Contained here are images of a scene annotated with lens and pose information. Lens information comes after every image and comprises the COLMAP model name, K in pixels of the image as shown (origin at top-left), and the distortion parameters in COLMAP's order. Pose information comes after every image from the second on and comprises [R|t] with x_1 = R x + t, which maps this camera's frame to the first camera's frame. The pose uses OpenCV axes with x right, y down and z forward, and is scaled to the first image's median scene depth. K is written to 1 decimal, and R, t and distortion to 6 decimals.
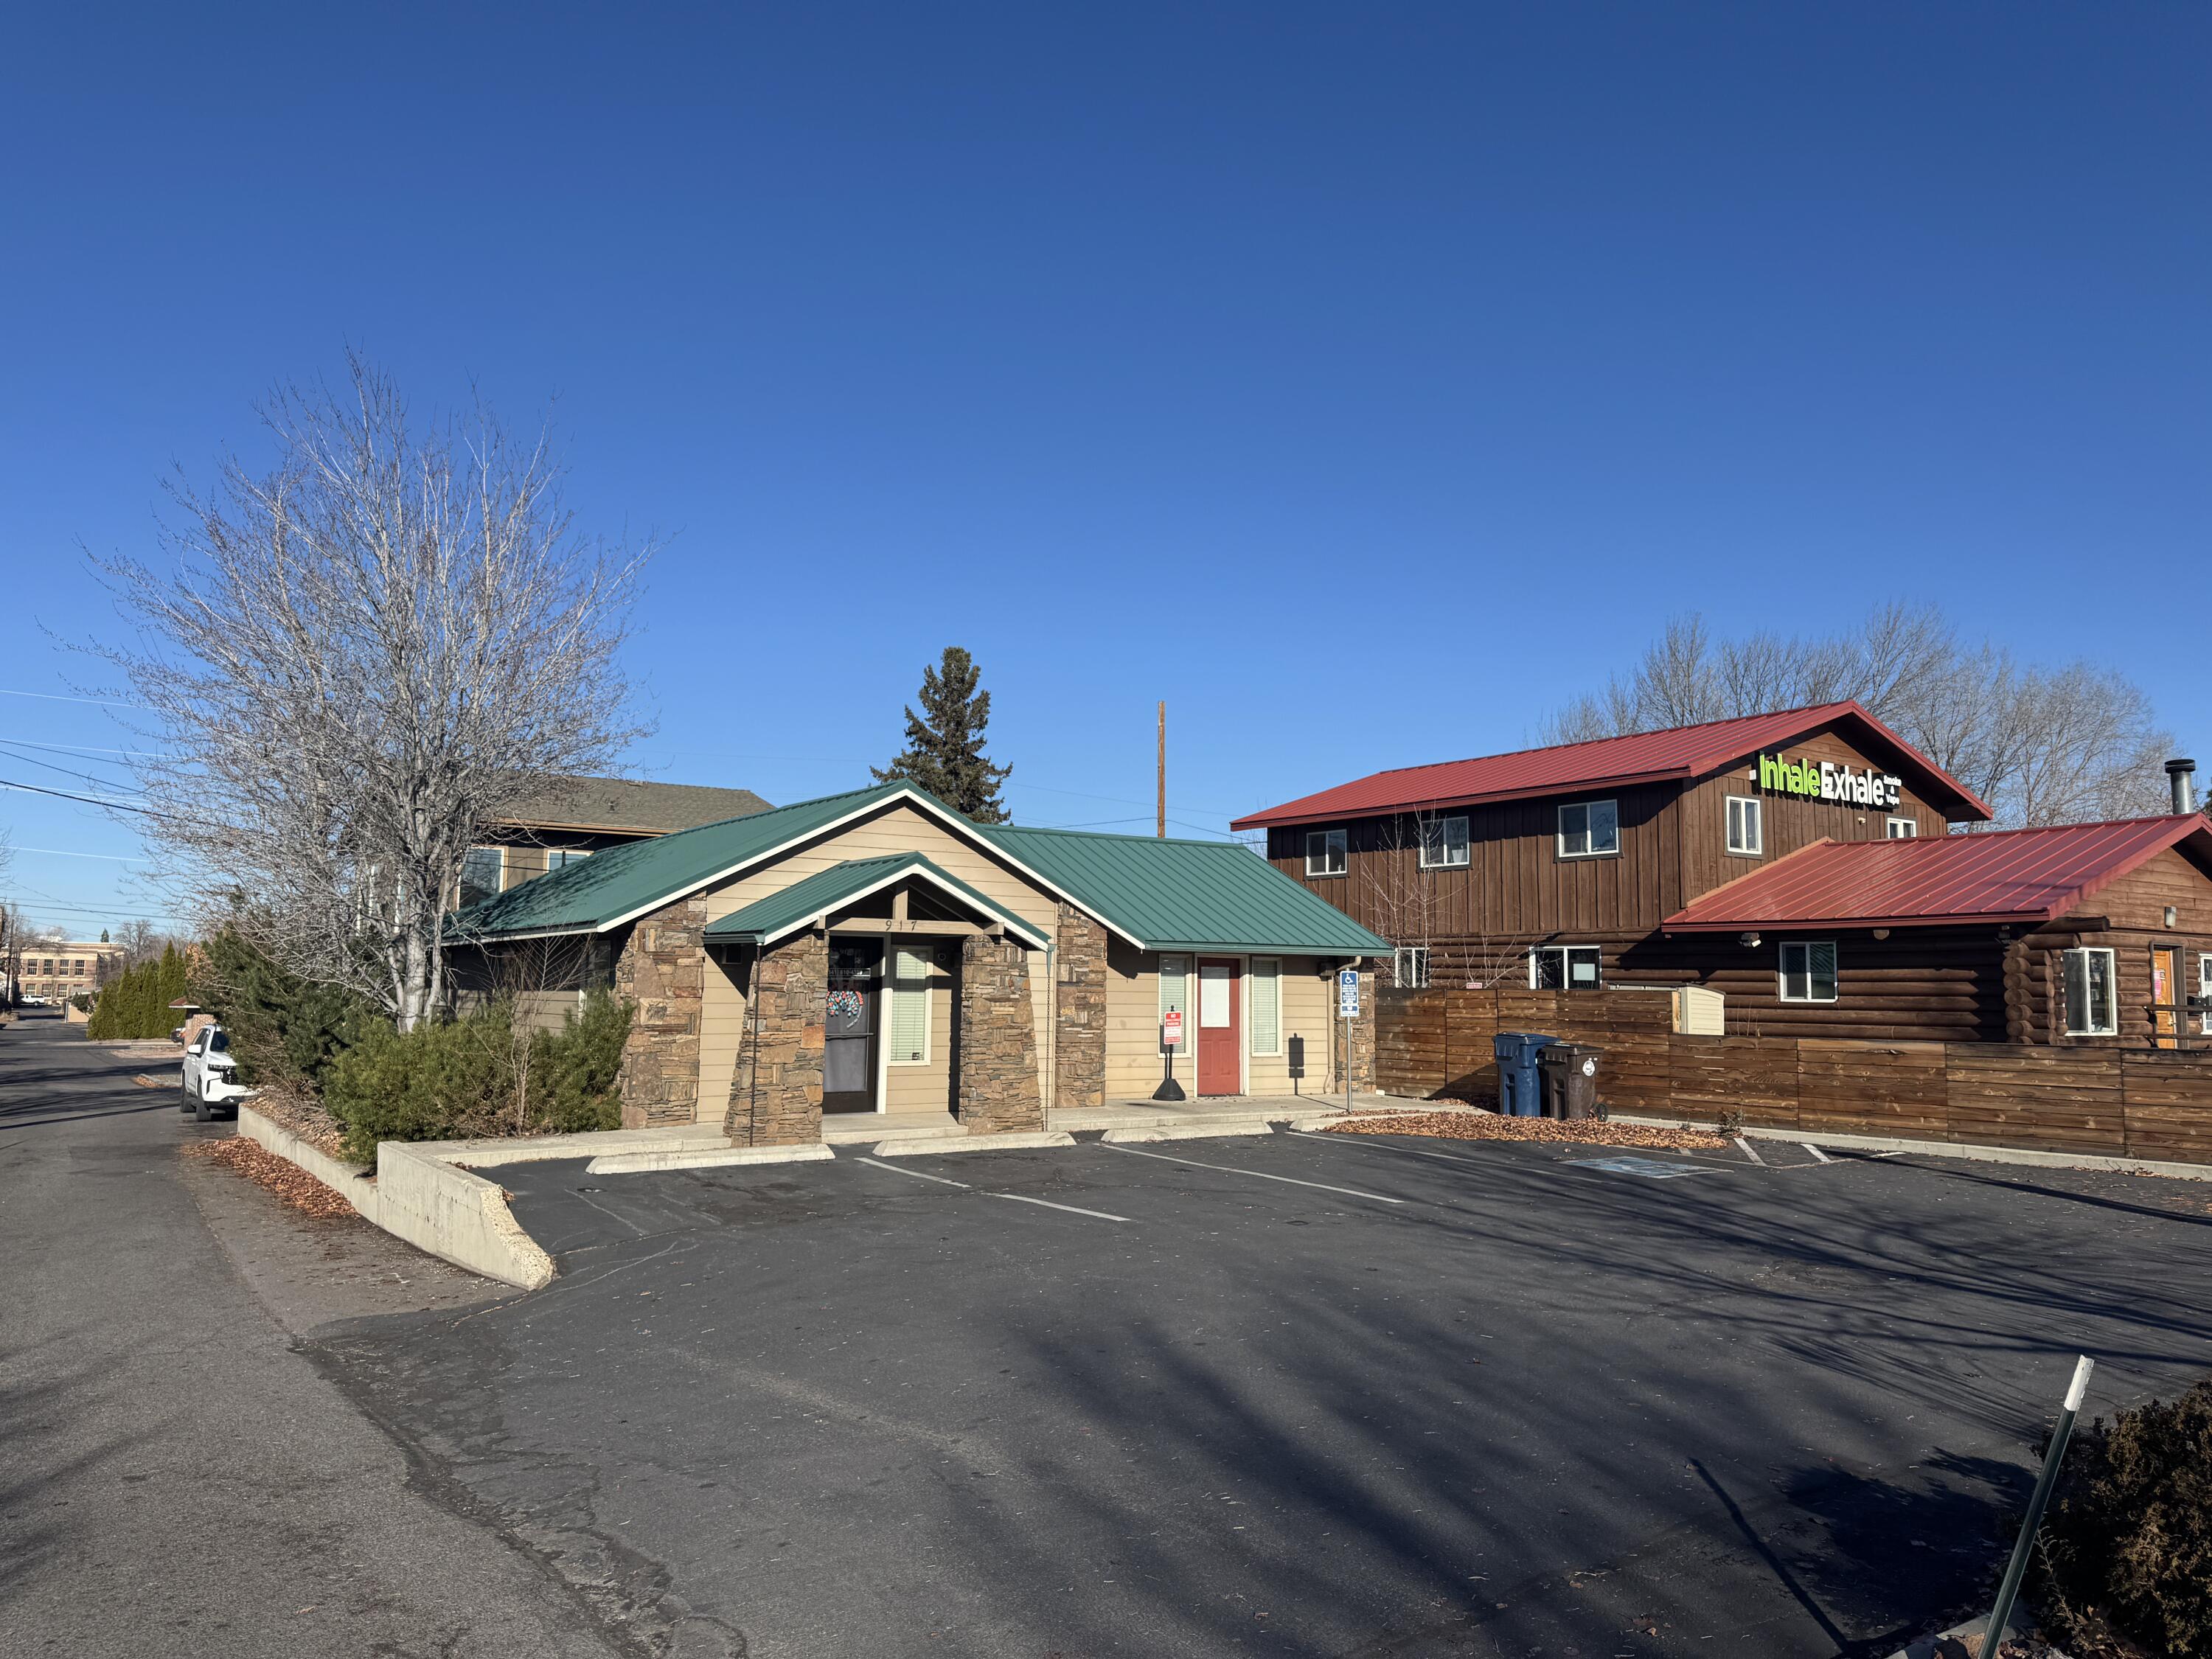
lens RADIAL K [[1547.6, 0, 1081.9], [0, 1547.6, 835.4], [0, 0, 1]] dist [0.038512, -0.052610]
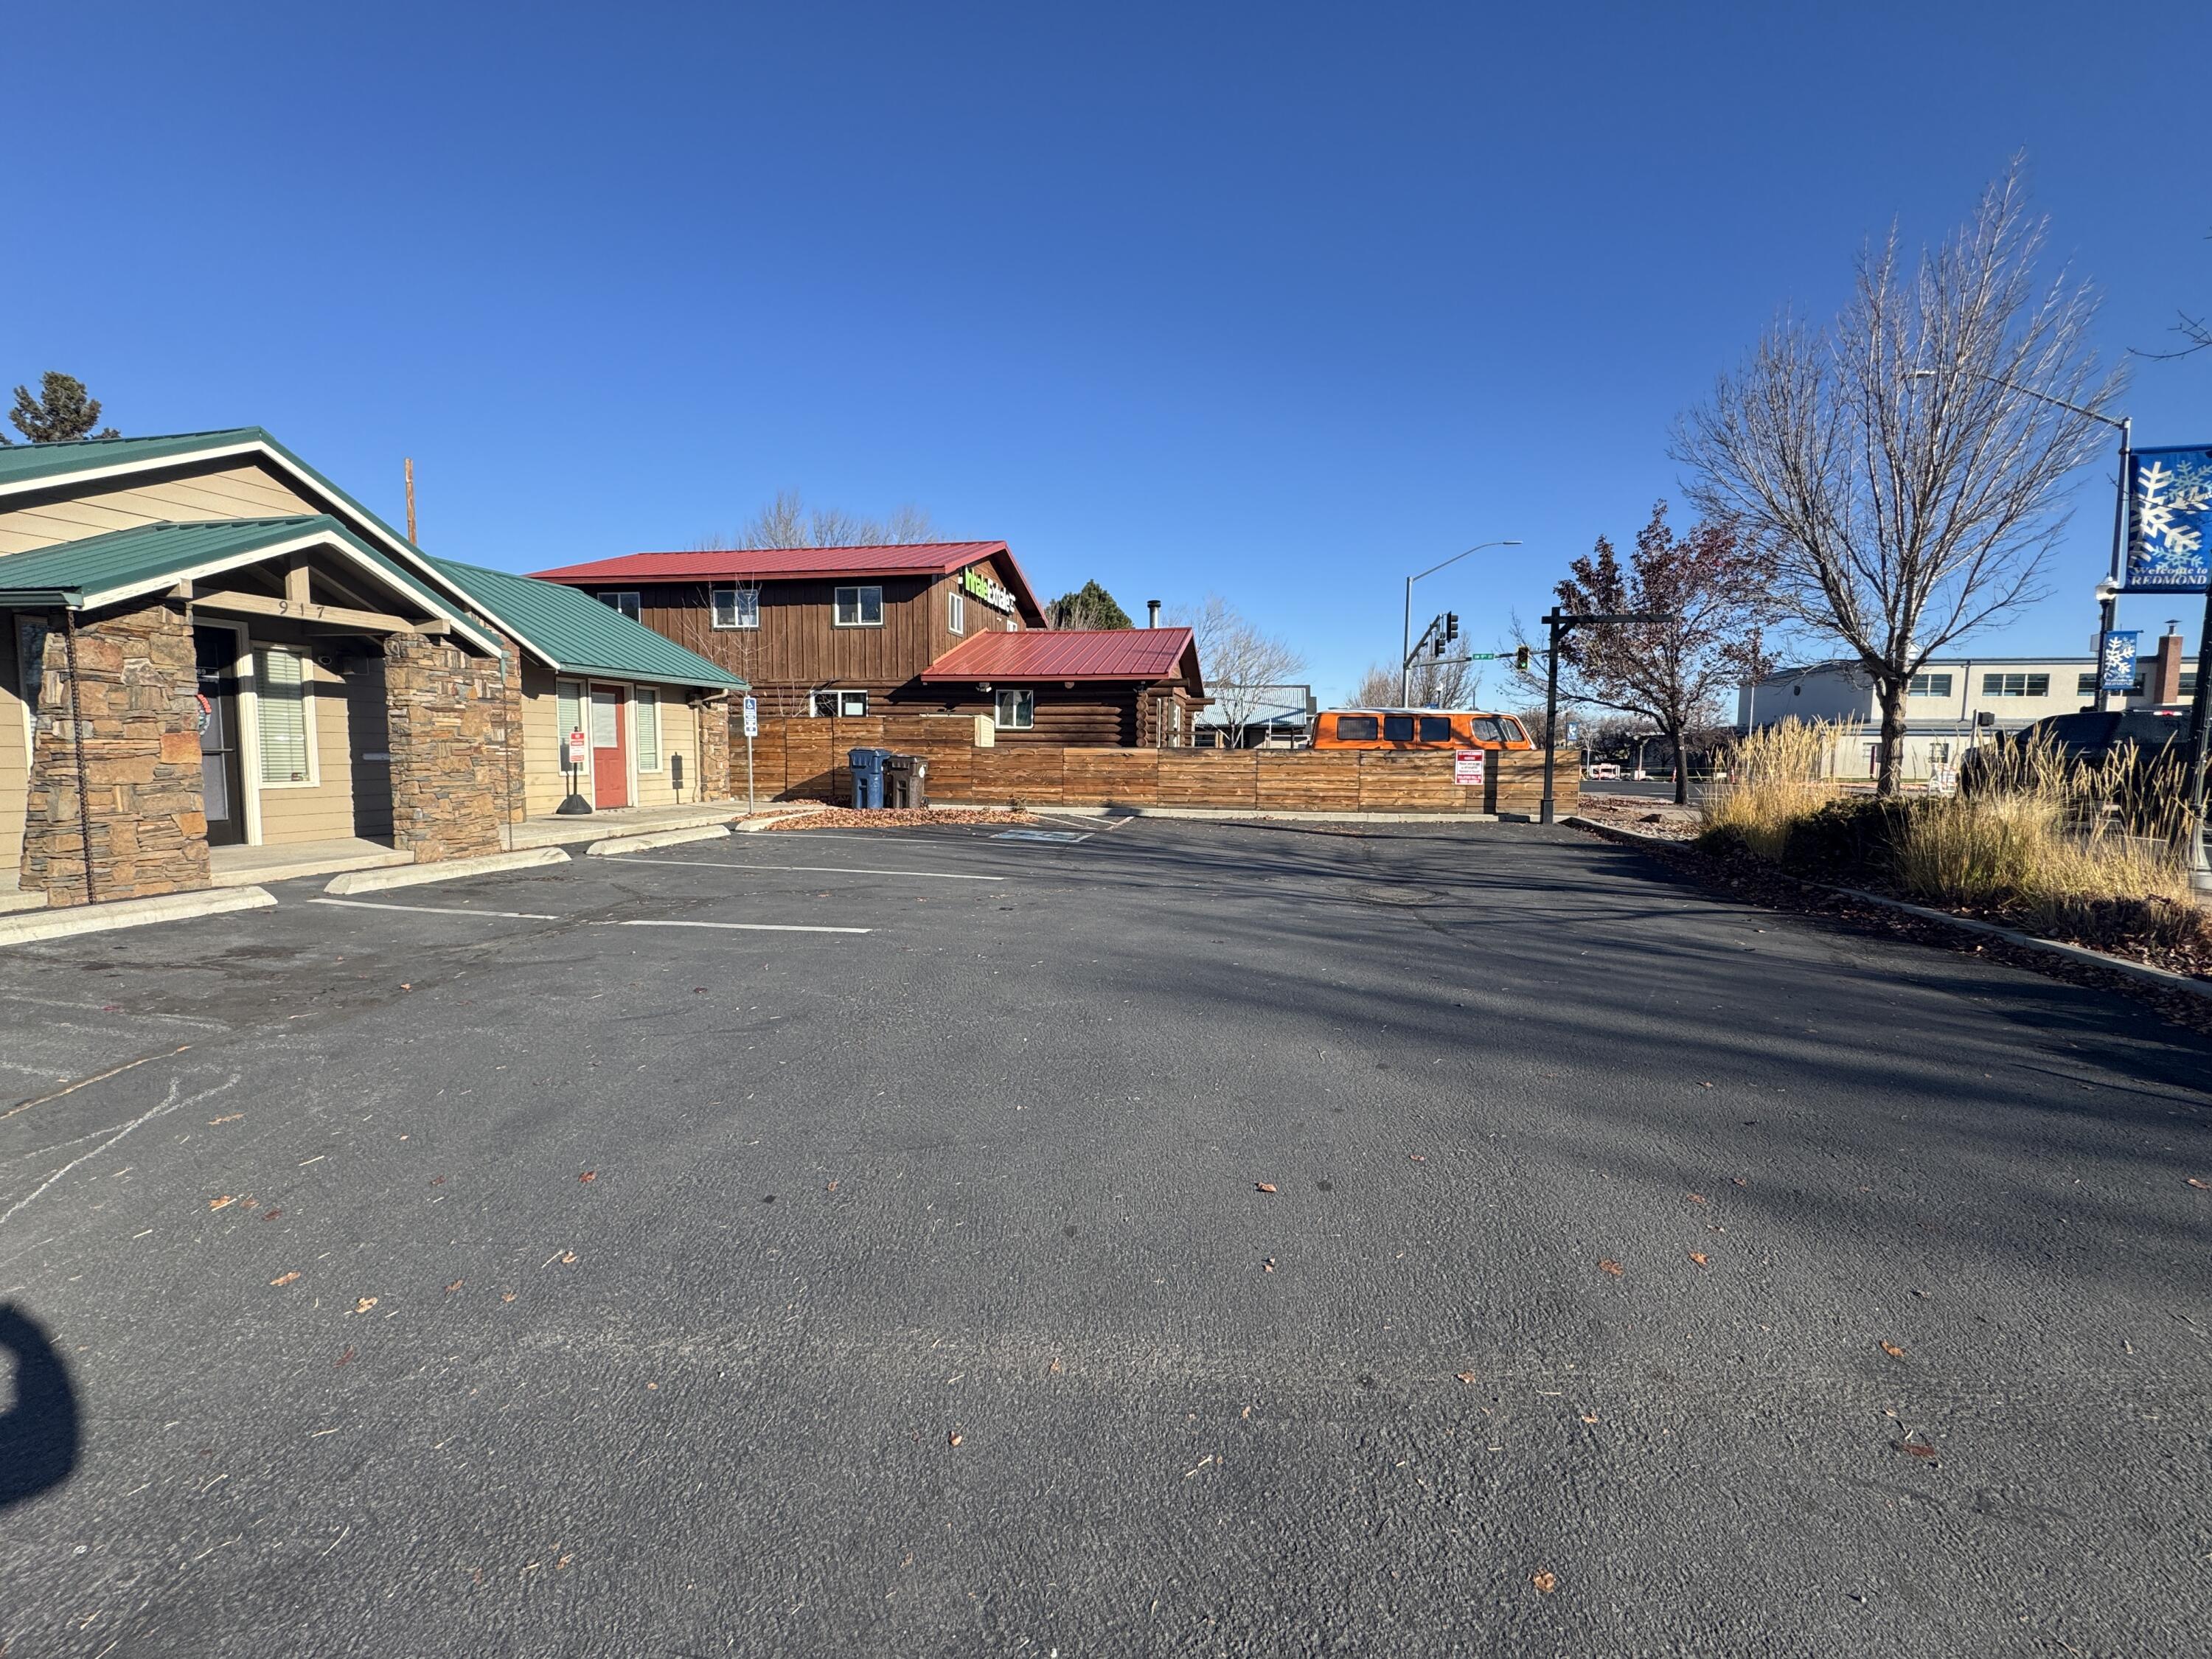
lens RADIAL K [[916.5, 0, 1102.4], [0, 916.5, 831.2], [0, 0, 1]] dist [0.002196, 0.000399]
pose [[0.706204, -0.070135, 0.704526, -0.140572], [-0.068734, 0.983590, 0.166813, 0.053051], [-0.704664, -0.166229, 0.689794, 0.309053]]
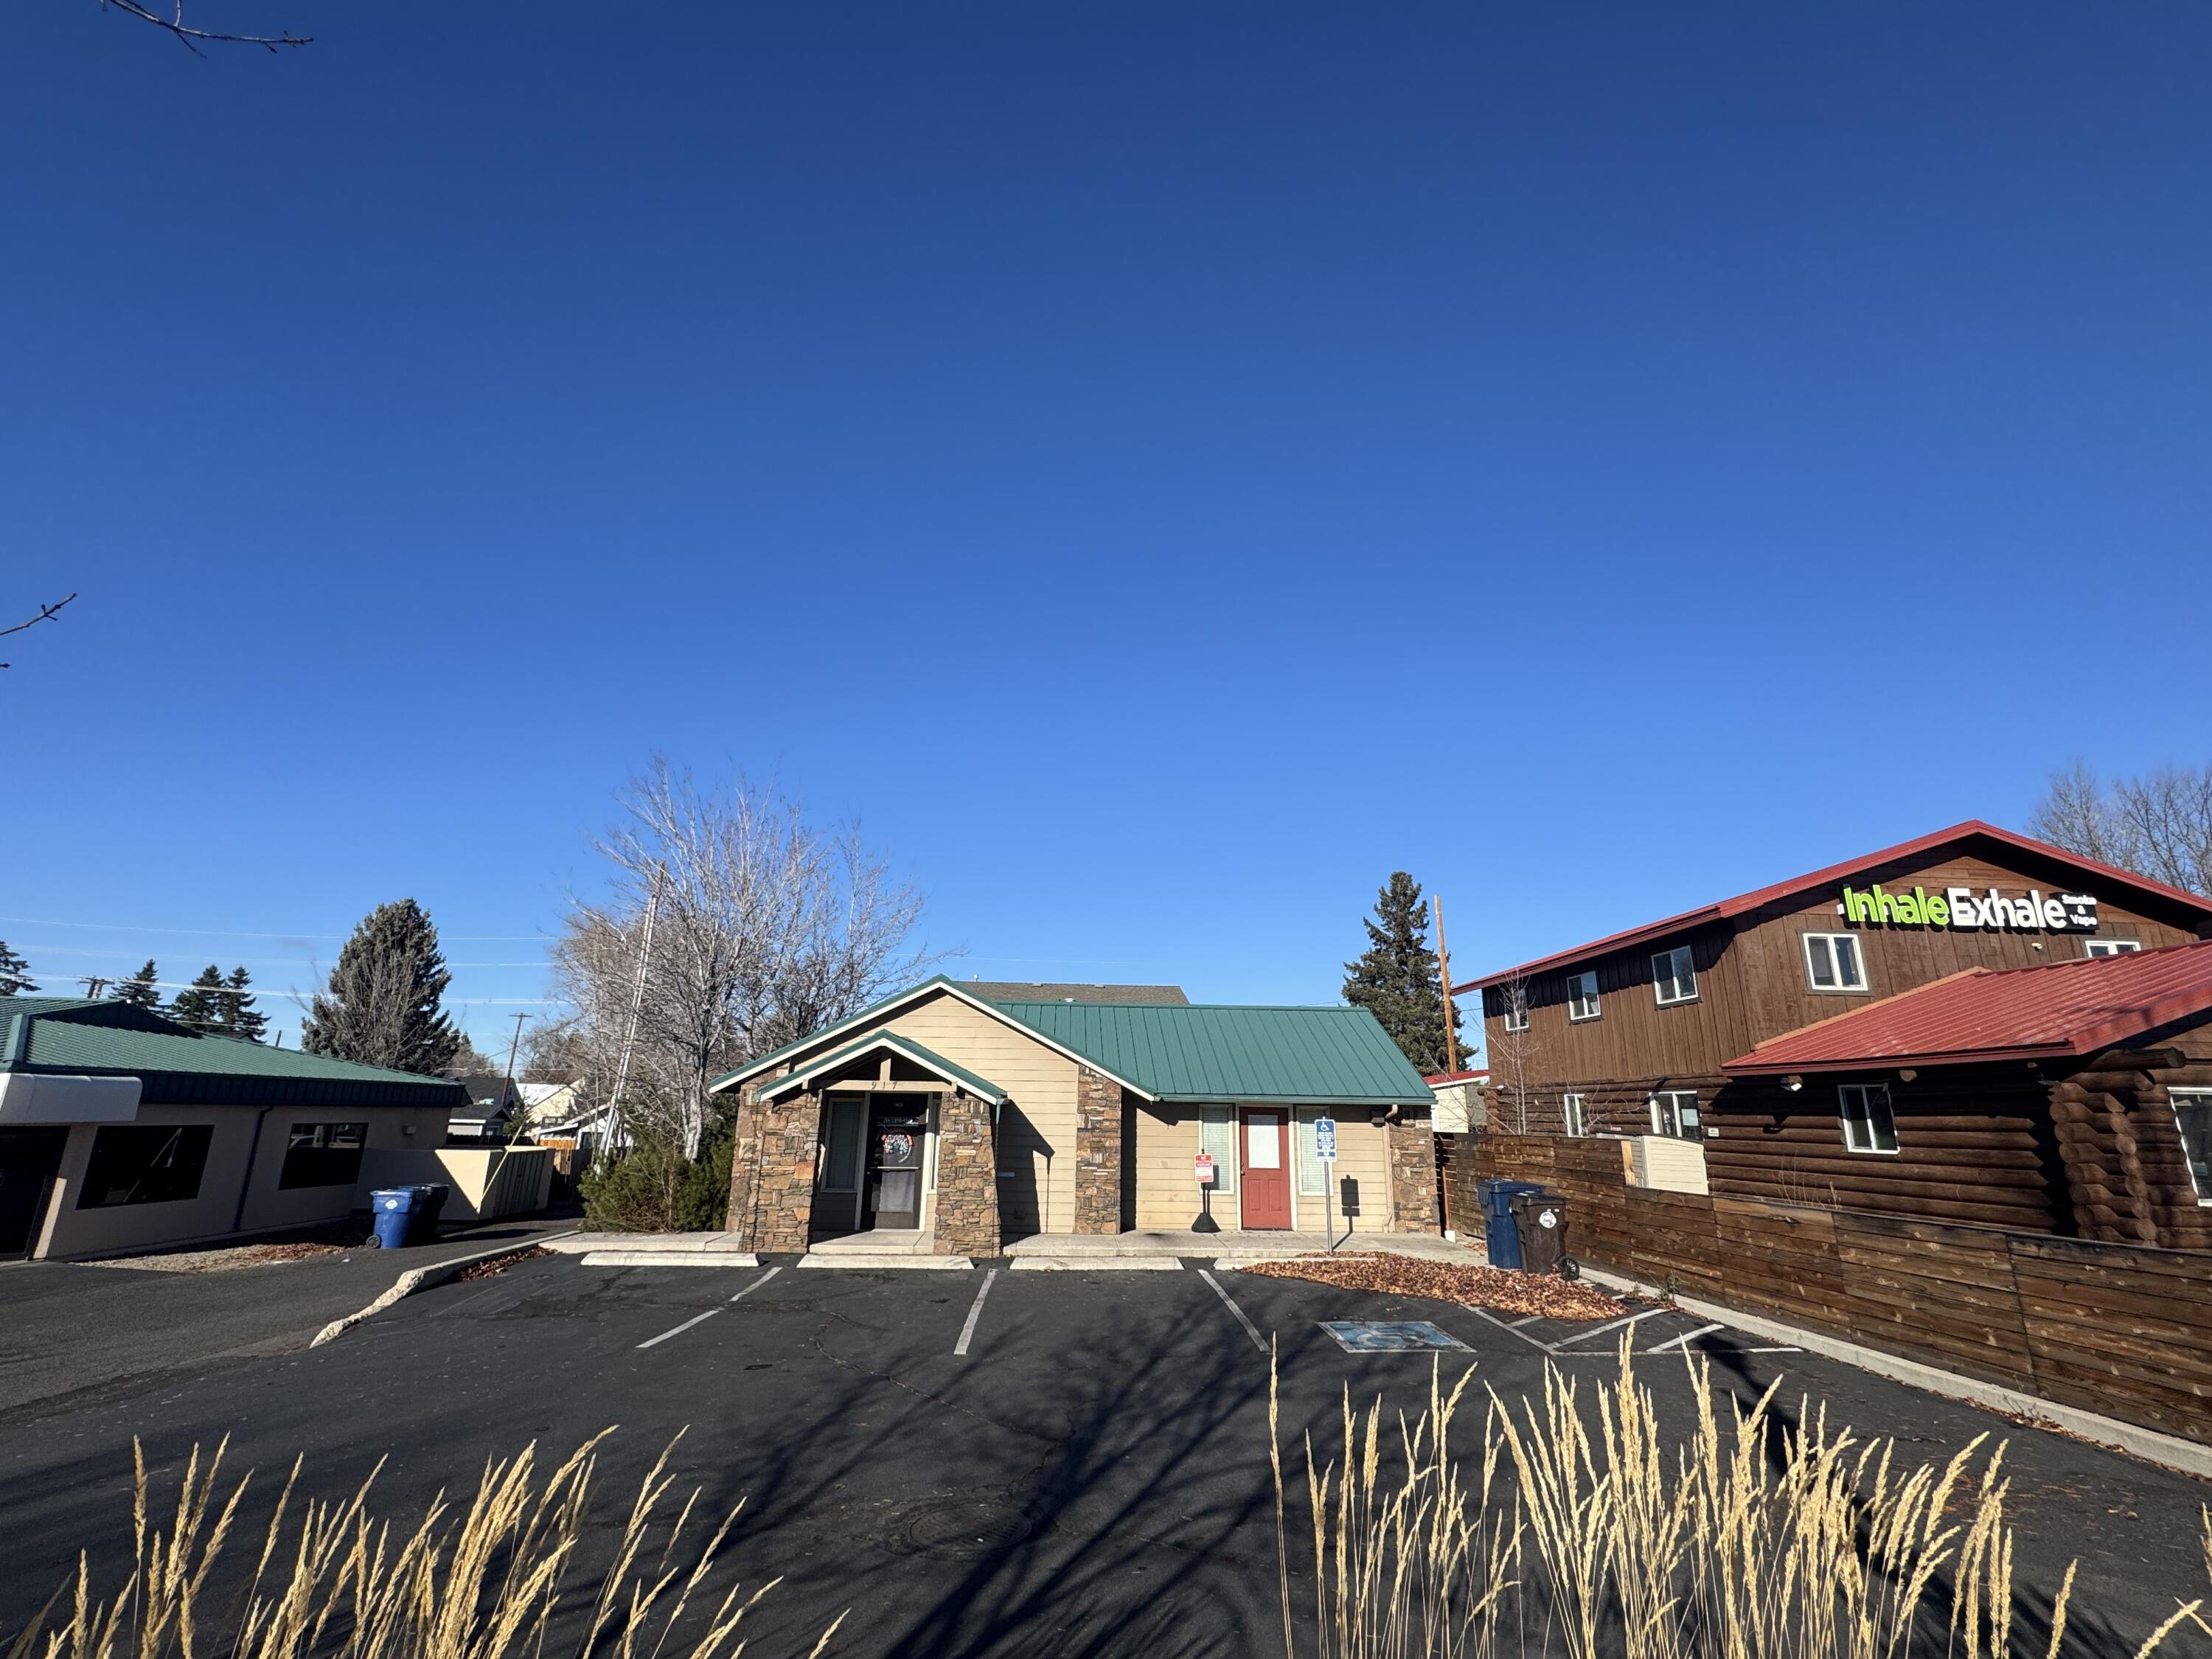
lens RADIAL K [[1009.7, 0, 1112.7], [0, 1009.7, 818.8], [0, 0, 1]] dist [-0.013173, 0.004782]
pose [[0.860669, -0.142943, -0.488688, 0.433923], [0.046155, 0.977735, -0.204704, 0.017043], [0.507069, 0.153627, 0.848104, 0.271243]]
